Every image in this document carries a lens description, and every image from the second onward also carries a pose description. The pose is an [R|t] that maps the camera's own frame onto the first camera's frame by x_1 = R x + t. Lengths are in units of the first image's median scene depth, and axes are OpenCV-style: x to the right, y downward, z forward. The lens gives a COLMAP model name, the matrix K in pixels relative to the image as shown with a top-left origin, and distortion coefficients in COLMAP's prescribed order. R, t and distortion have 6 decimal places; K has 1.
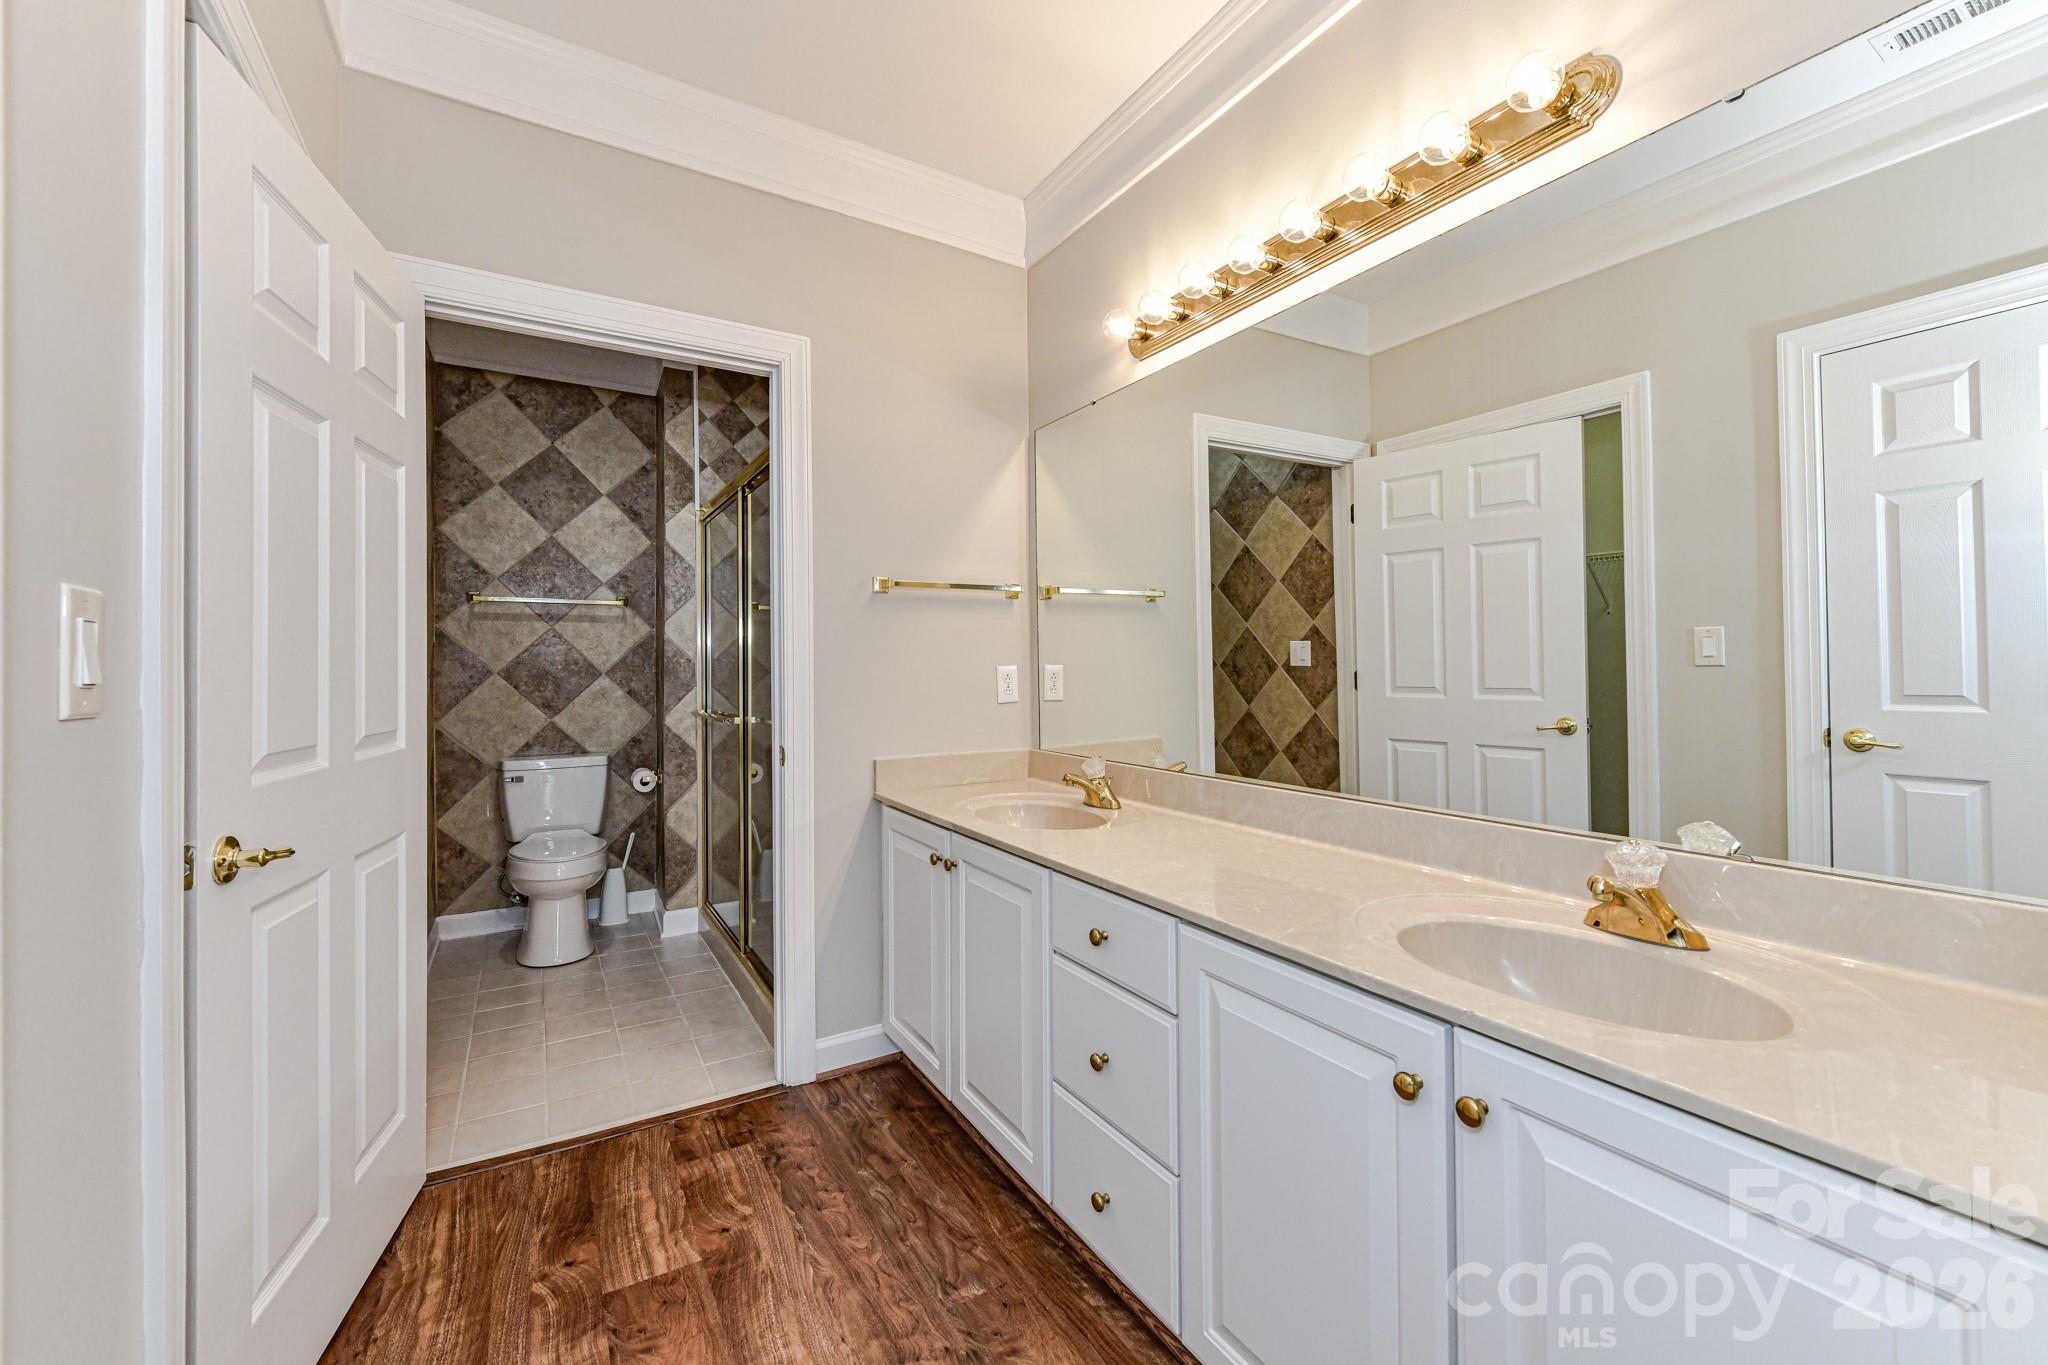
lens RADIAL K [[803.9, 0, 1018.7], [0, 803.9, 660.1], [0, 0, 1]] dist [0.006448, -0.002906]
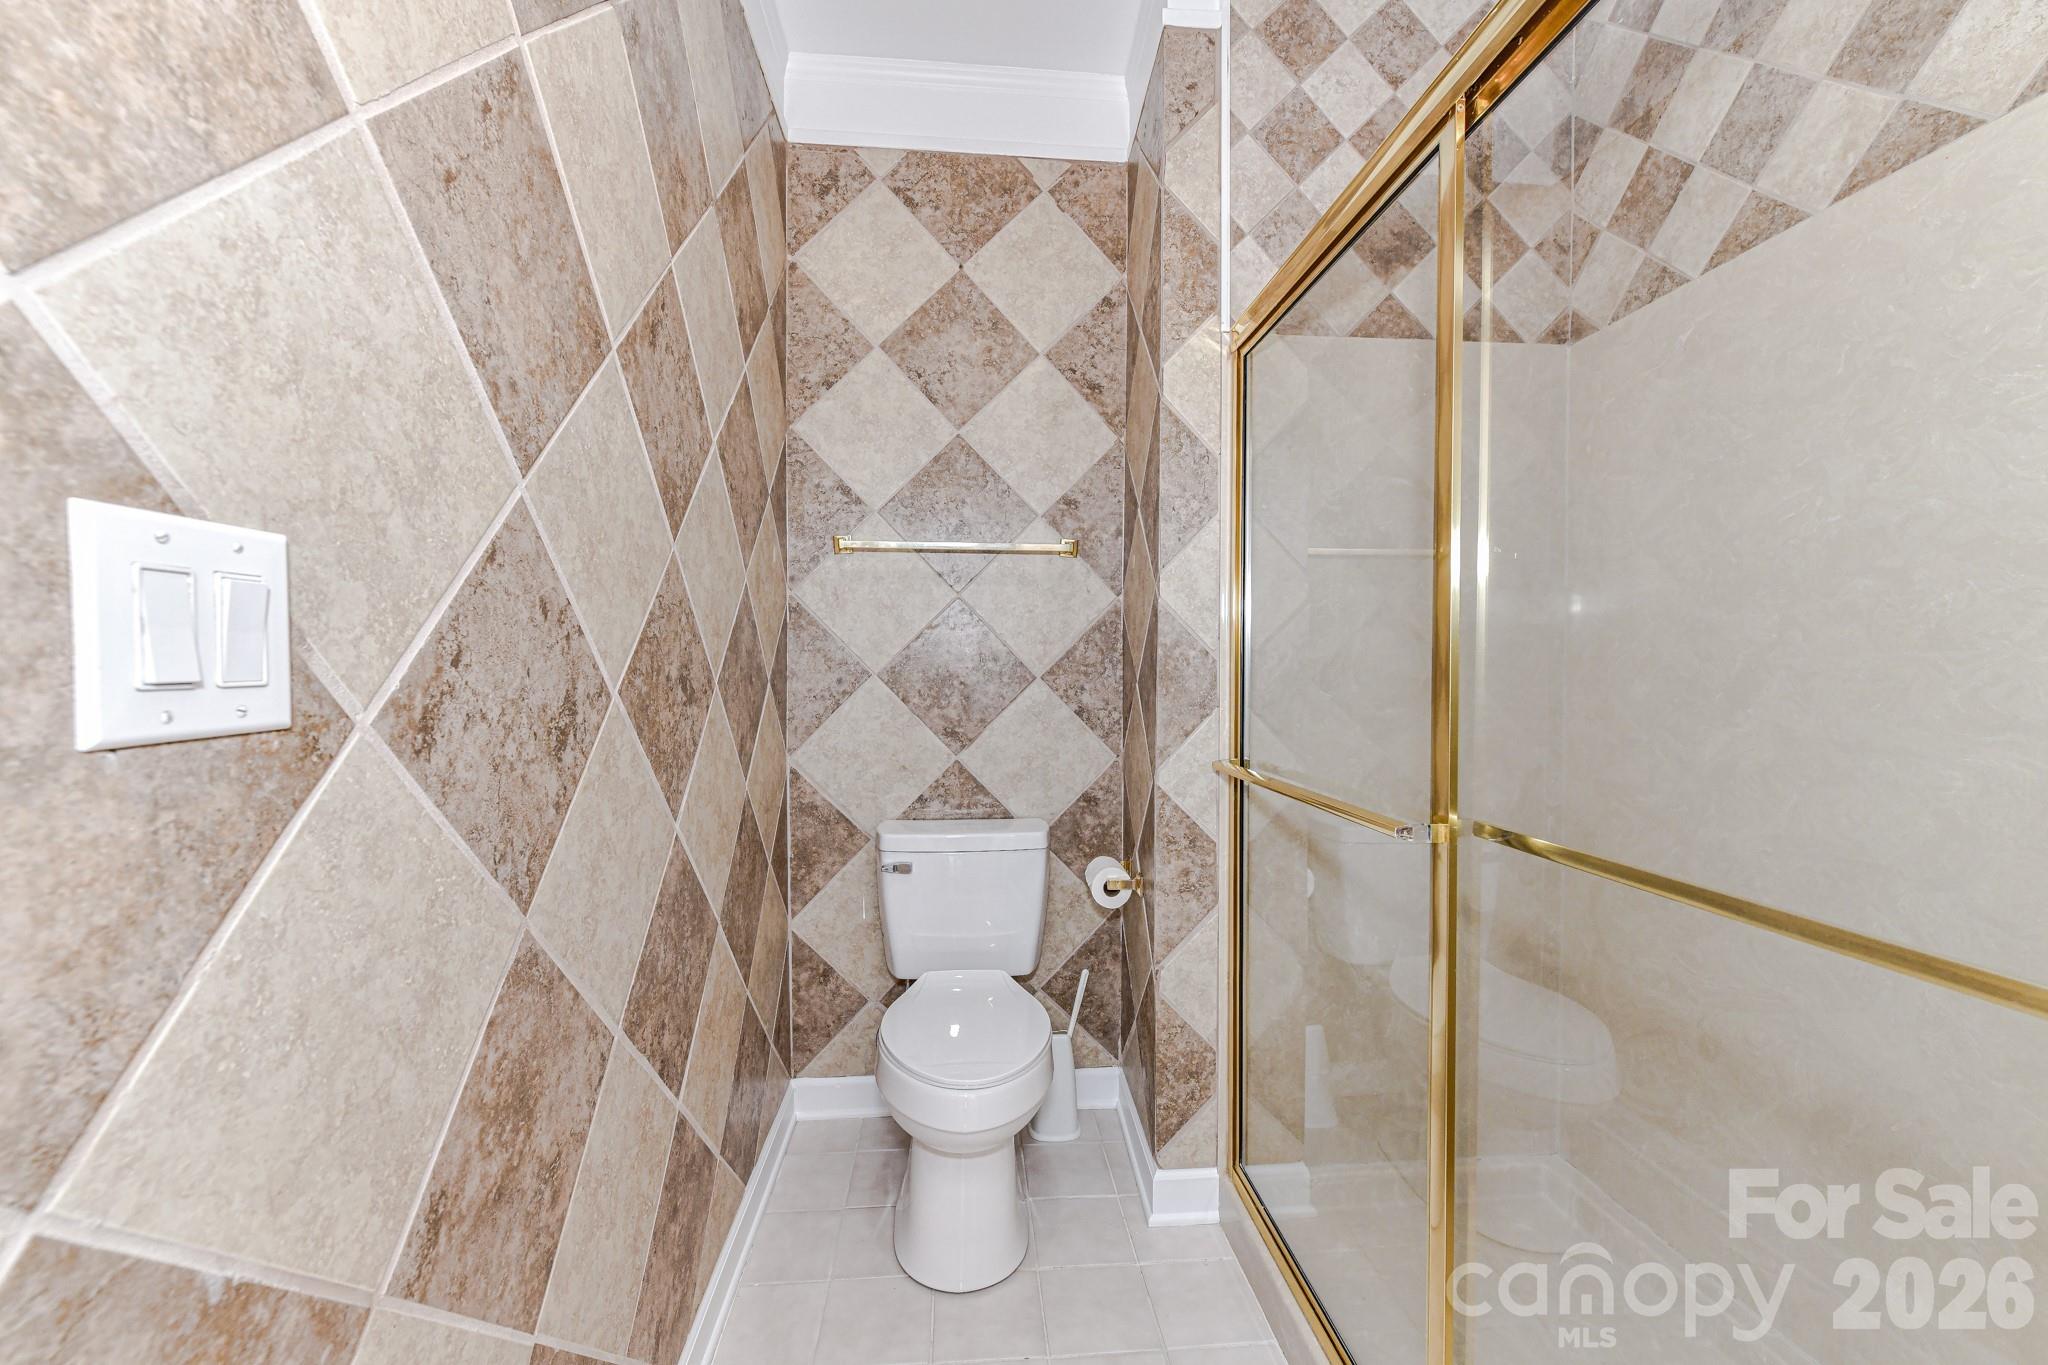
lens RADIAL K [[803.9, 0, 1024.9], [0, 803.9, 677.5], [0, 0, 1]] dist [0.006448, -0.002906]
pose [[0.895349, 0.014315, -0.445135, -0.287997], [-0.004533, 0.999724, 0.023032, 0.004319], [0.445342, -0.018604, 0.895167, 0.518193]]
